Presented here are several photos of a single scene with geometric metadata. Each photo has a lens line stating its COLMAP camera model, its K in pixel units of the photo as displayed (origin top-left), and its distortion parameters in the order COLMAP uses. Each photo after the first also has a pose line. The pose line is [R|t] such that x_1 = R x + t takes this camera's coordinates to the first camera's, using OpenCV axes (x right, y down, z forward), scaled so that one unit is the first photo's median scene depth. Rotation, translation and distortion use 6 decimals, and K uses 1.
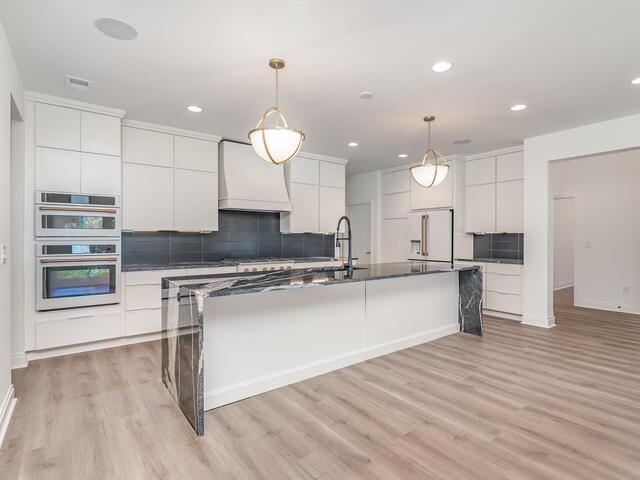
lens RADIAL K [[333.3, 0, 321.6], [0, 333.3, 240.4], [0, 0, 1]] dist [0.000465, 0.002118]
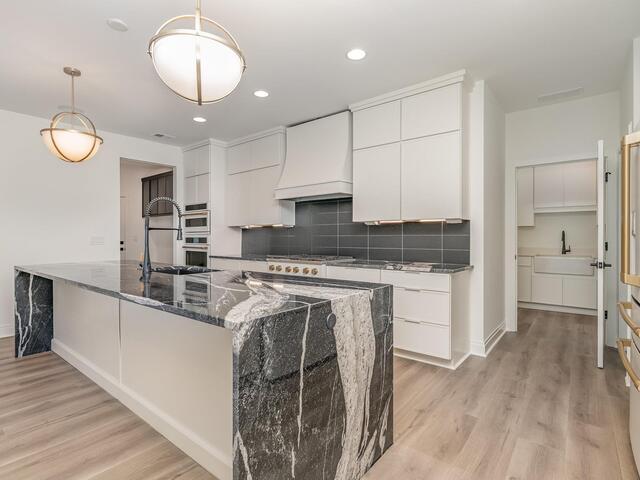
lens RADIAL K [[333.3, 0, 318.1], [0, 333.3, 237.3], [0, 0, 1]] dist [0.000465, 0.002118]
pose [[0.239615, -0.008398, -0.970832, 0.888934], [-0.011217, 0.999872, -0.011418, 0.024799], [0.970803, 0.013626, 0.239490, 1.202714]]
